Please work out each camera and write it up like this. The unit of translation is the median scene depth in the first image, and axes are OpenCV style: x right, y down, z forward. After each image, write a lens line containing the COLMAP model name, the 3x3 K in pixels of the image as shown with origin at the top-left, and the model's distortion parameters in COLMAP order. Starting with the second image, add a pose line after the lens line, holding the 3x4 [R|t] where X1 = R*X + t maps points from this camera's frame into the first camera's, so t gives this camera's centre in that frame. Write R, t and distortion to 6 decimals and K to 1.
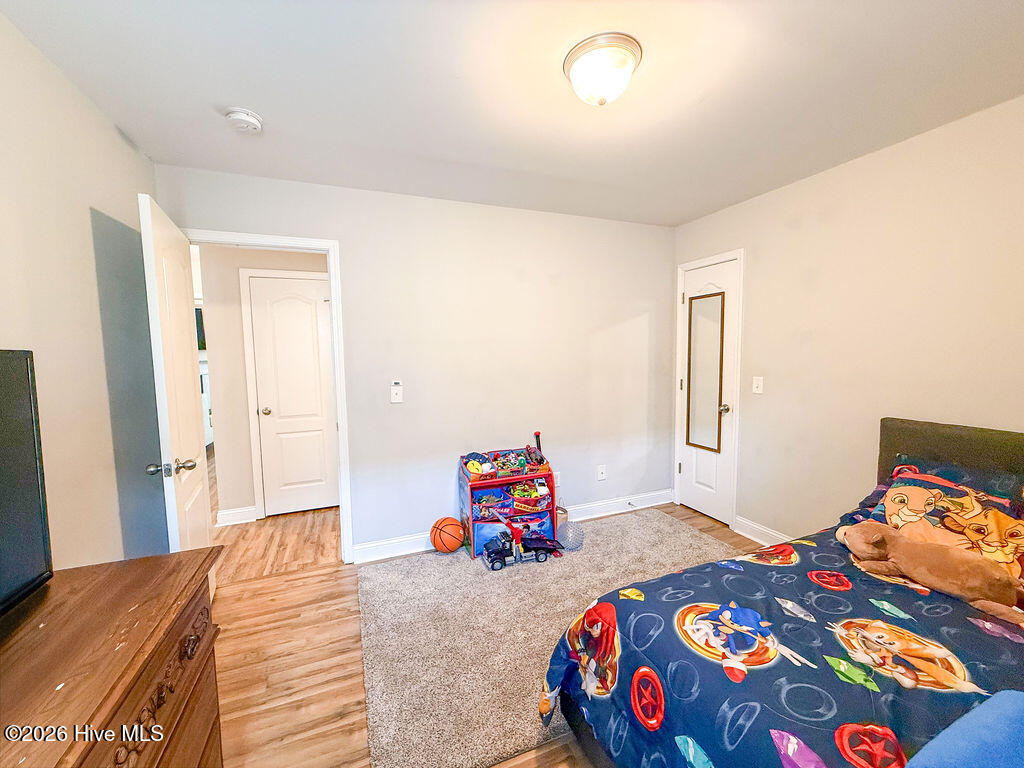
lens RADIAL K [[408.2, 0, 507.0], [0, 408.2, 382.5], [0, 0, 1]] dist [-0.000157, -0.000437]
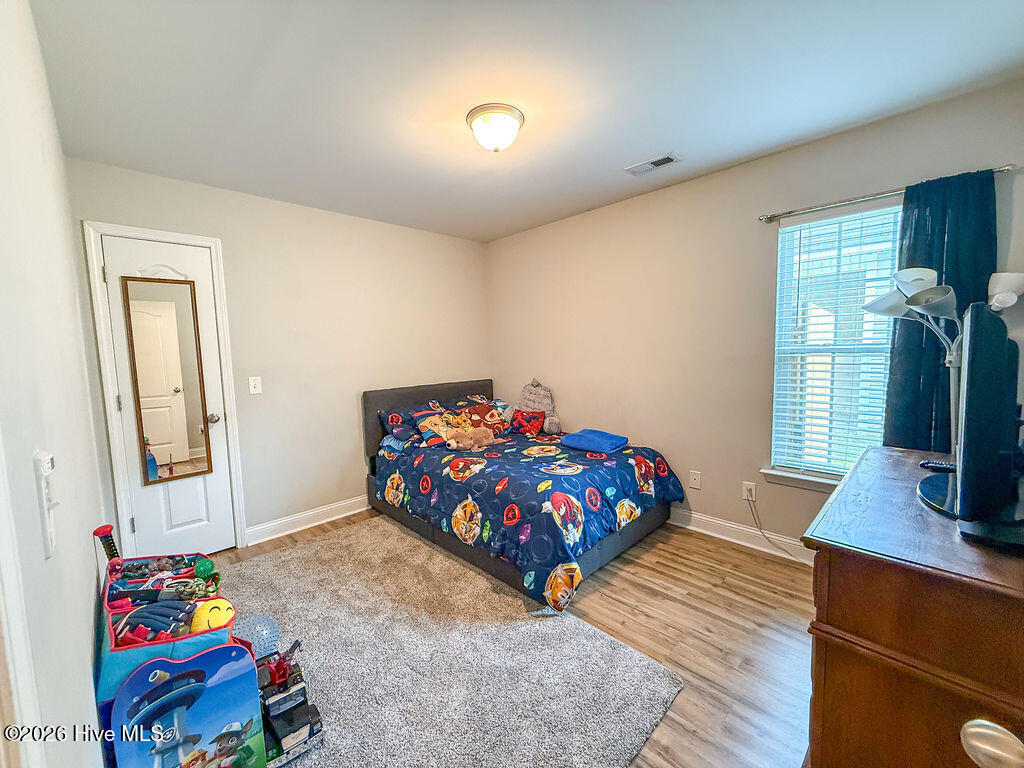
lens RADIAL K [[408.2, 0, 509.1], [0, 408.2, 382.8], [0, 0, 1]] dist [-0.000157, -0.000437]
pose [[-0.388543, -0.055431, 0.919762, -1.297224], [0.105799, 0.988903, 0.104291, -0.091313], [-0.915337, 0.137831, -0.378367, 1.948402]]
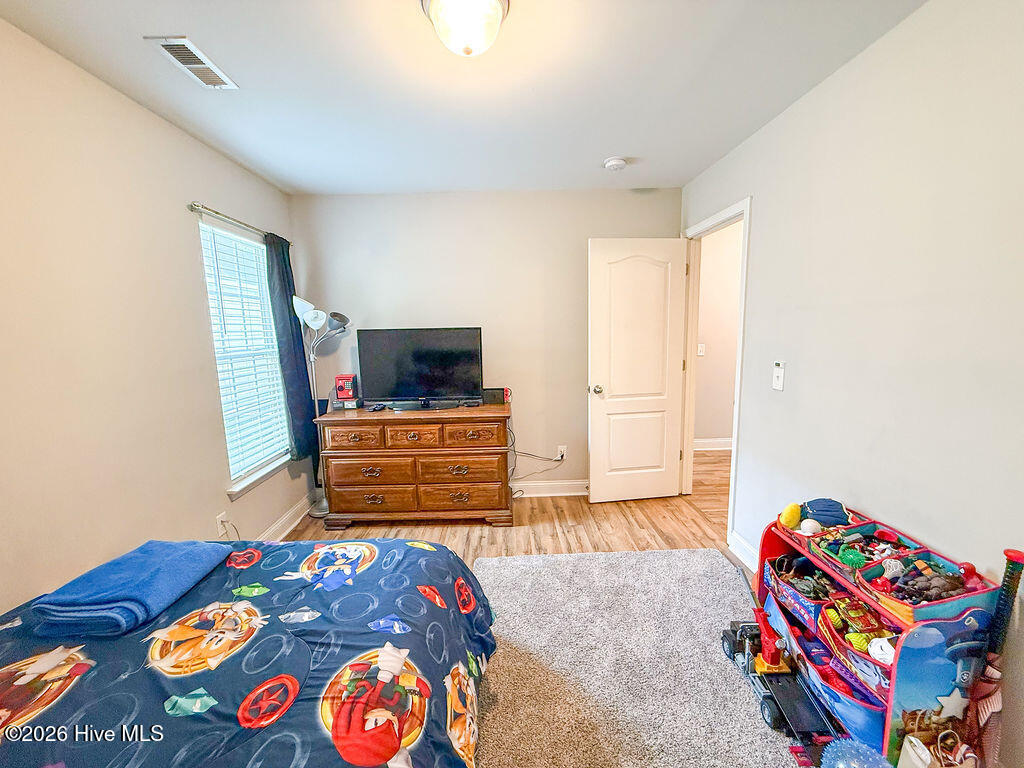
lens RADIAL K [[408.2, 0, 508.6], [0, 408.2, 379.7], [0, 0, 1]] dist [-0.000157, -0.000437]
pose [[-0.348758, 0.145500, -0.925850, 1.403303], [-0.041569, 0.984502, 0.170376, -0.176665], [0.936291, 0.097907, -0.337304, 1.808755]]
